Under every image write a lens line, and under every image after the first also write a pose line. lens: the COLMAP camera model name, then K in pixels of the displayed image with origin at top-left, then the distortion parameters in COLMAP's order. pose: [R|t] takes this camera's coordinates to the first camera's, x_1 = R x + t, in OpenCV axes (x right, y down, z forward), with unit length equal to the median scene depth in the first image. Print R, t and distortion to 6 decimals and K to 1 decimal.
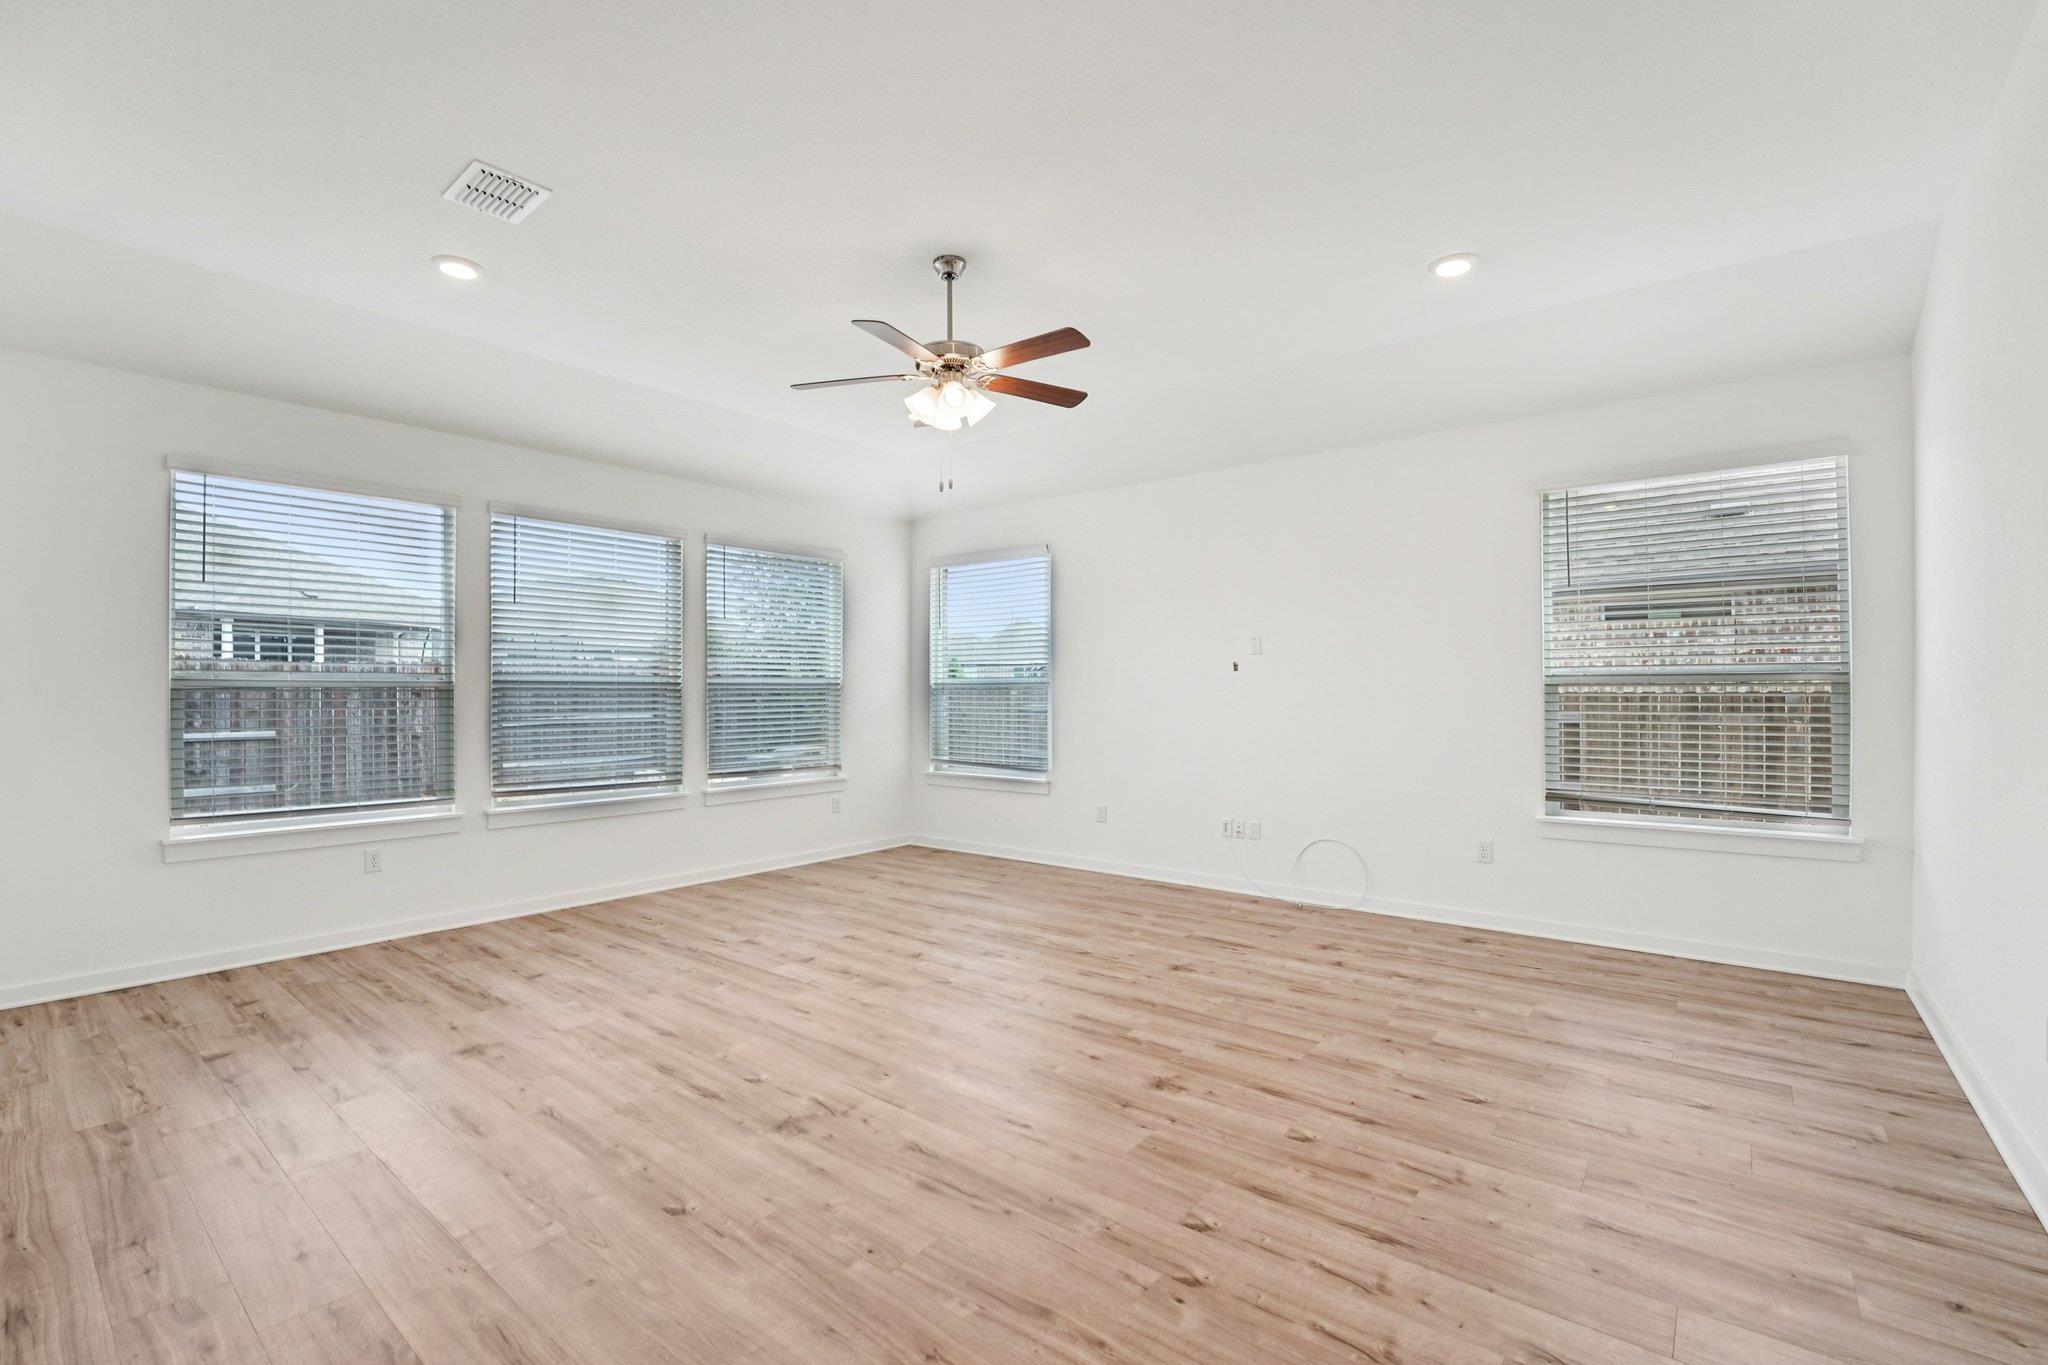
lens RADIAL K [[884.0, 0, 1002.6], [0, 884.0, 675.9], [0, 0, 1]] dist [-0.017289, -0.000416]
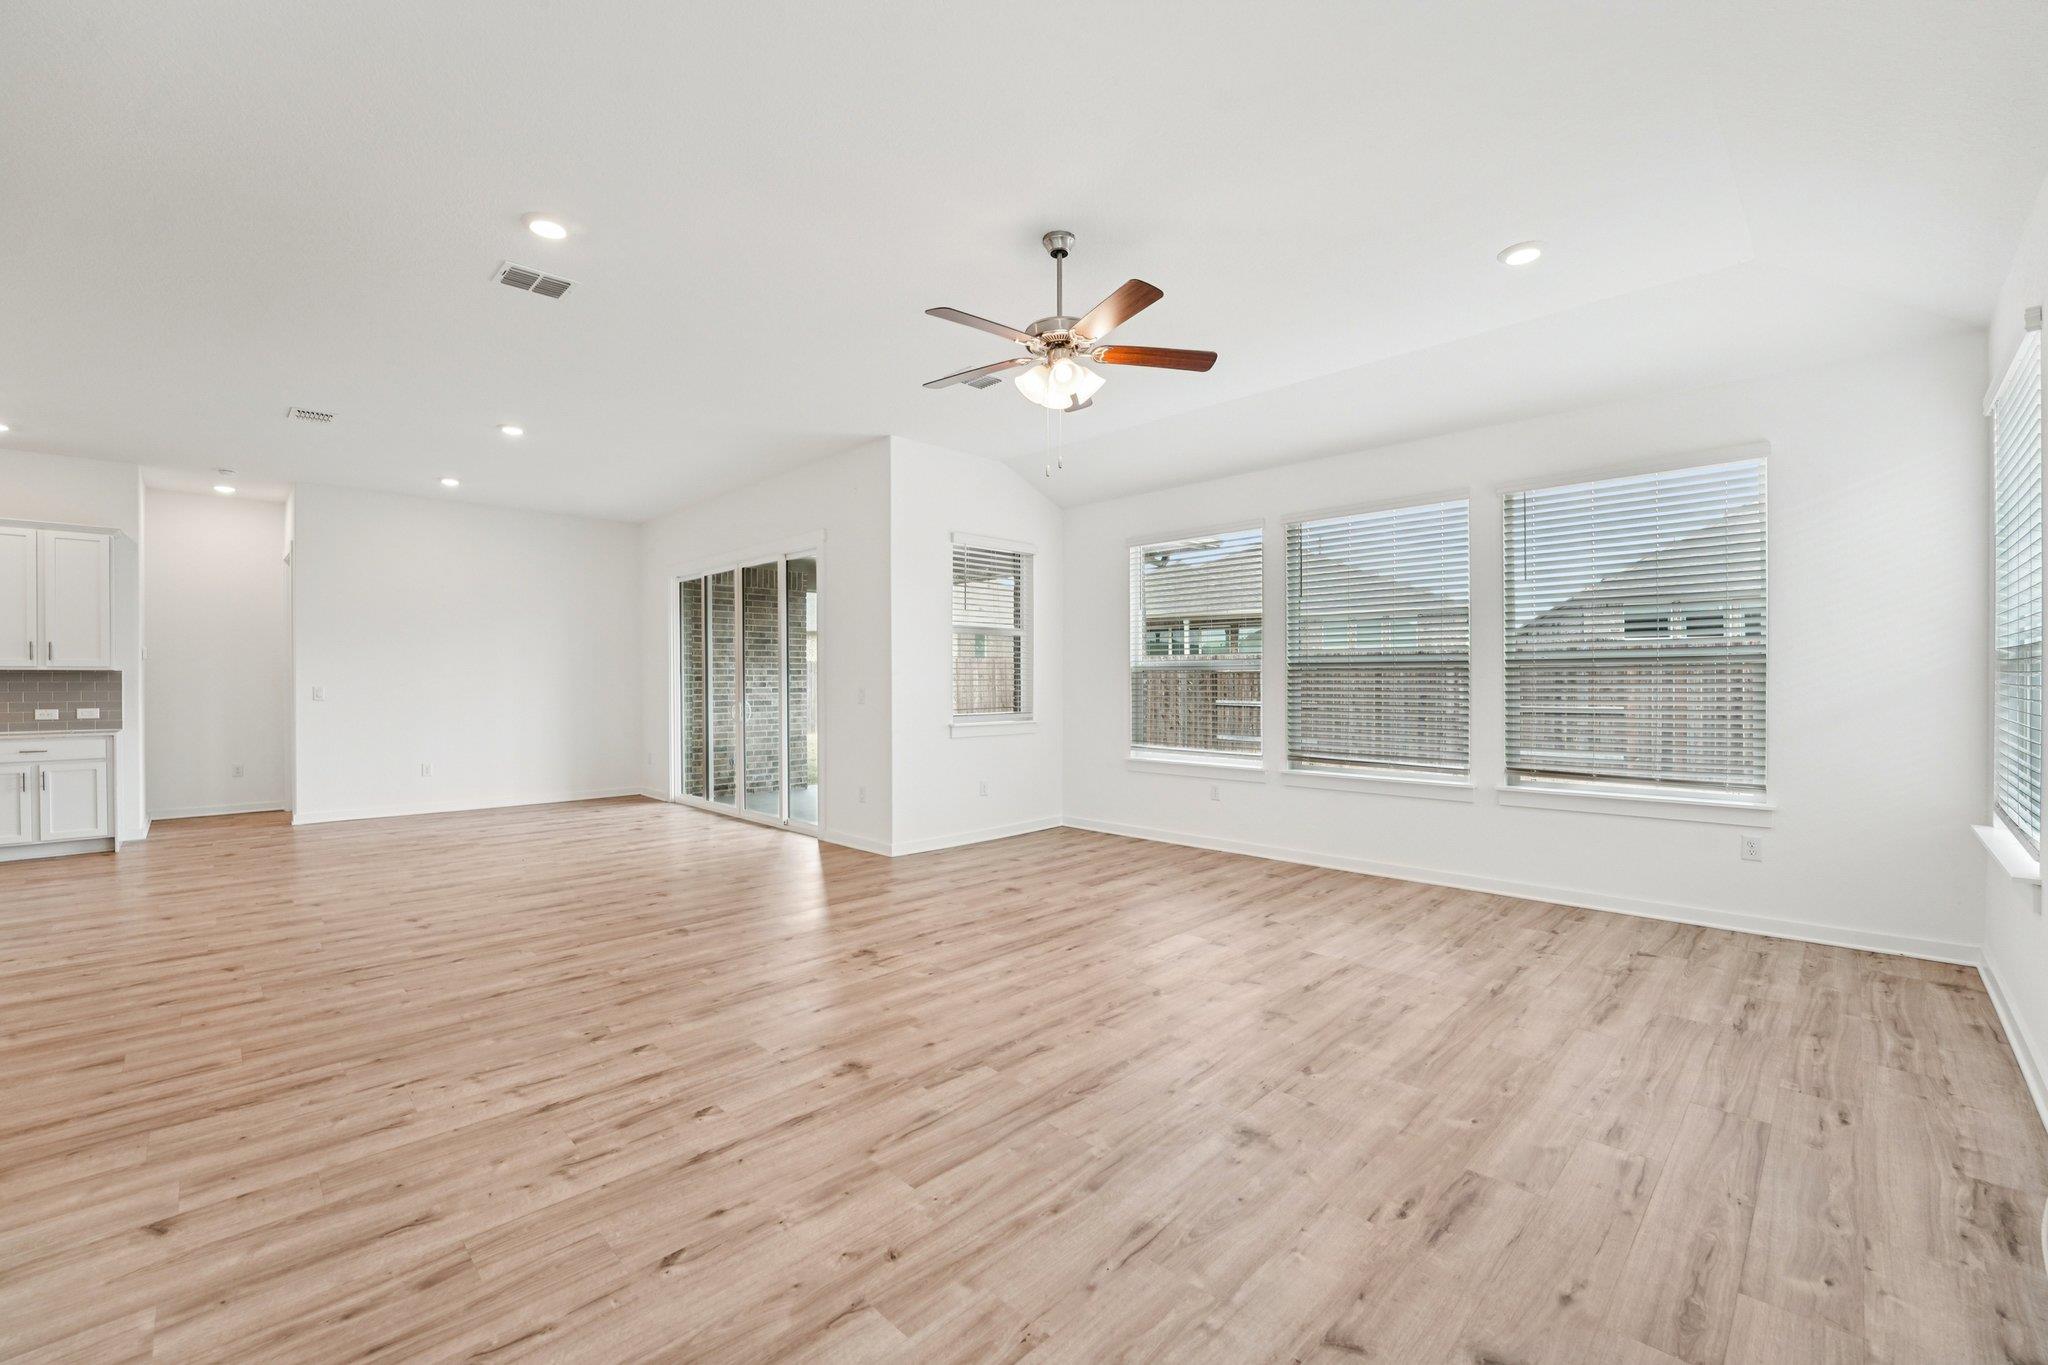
lens RADIAL K [[849.6, 0, 1003.5], [0, 849.6, 680.1], [0, 0, 1]] dist [-0.023588, 0.001554]
pose [[-0.108226, 0.004775, -0.994115, 0.898895], [0.026867, 0.999637, 0.001877, 0.017224], [0.993763, -0.026506, -0.108315, 1.028167]]
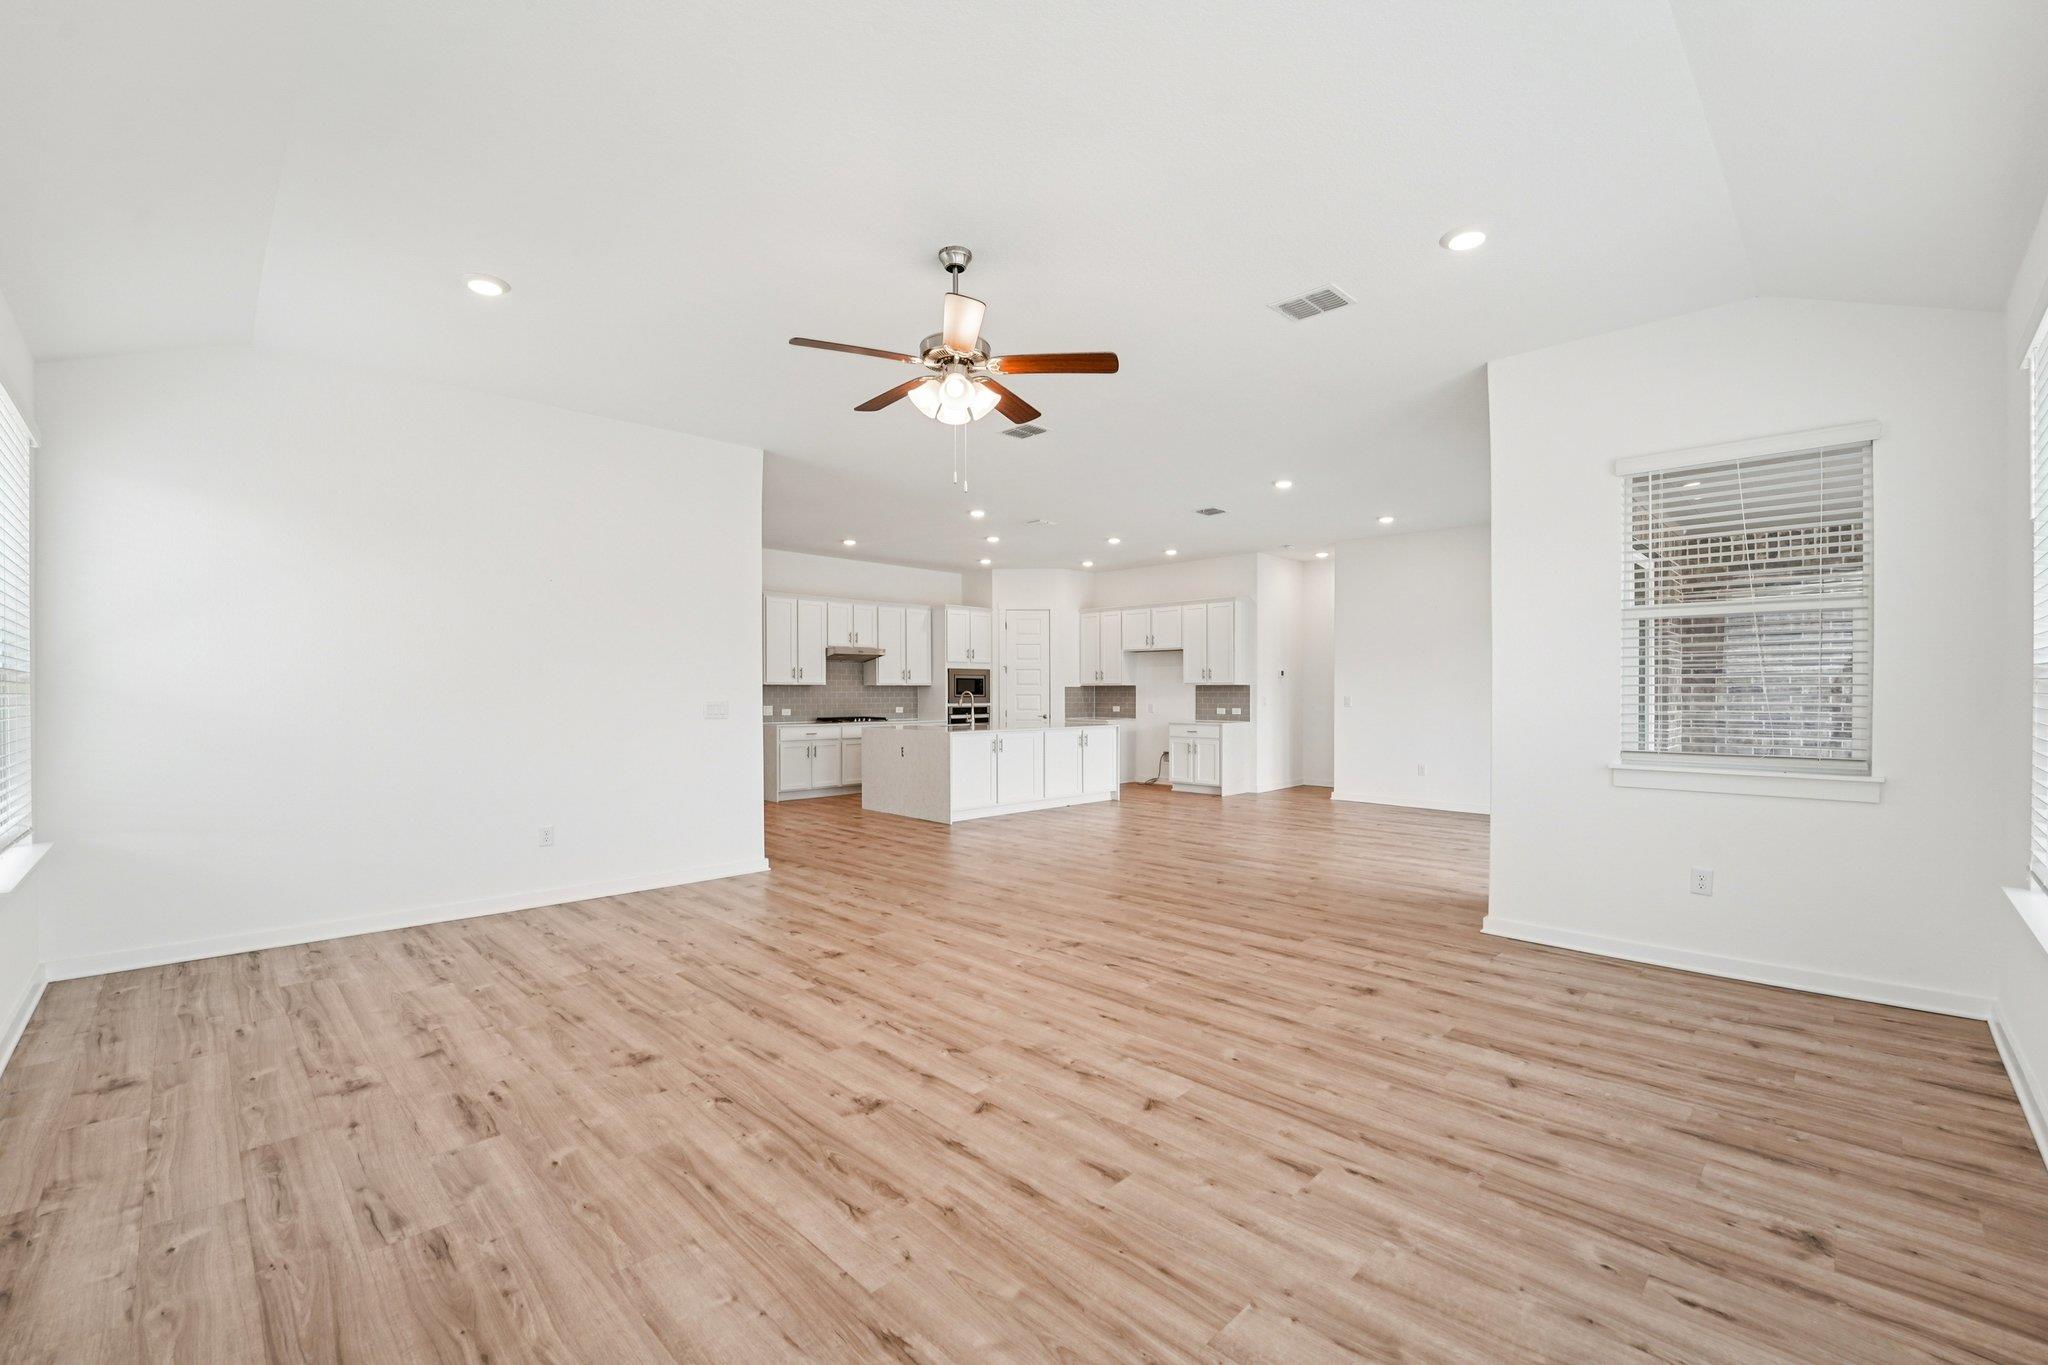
lens RADIAL K [[849.6, 0, 1029.7], [0, 849.6, 684.7], [0, 0, 1]] dist [-0.023588, 0.001554]
pose [[-0.996150, 0.005188, 0.087512, -0.221258], [0.002368, 0.999476, -0.032293, 0.041415], [-0.087634, -0.031962, -0.995640, 1.930581]]
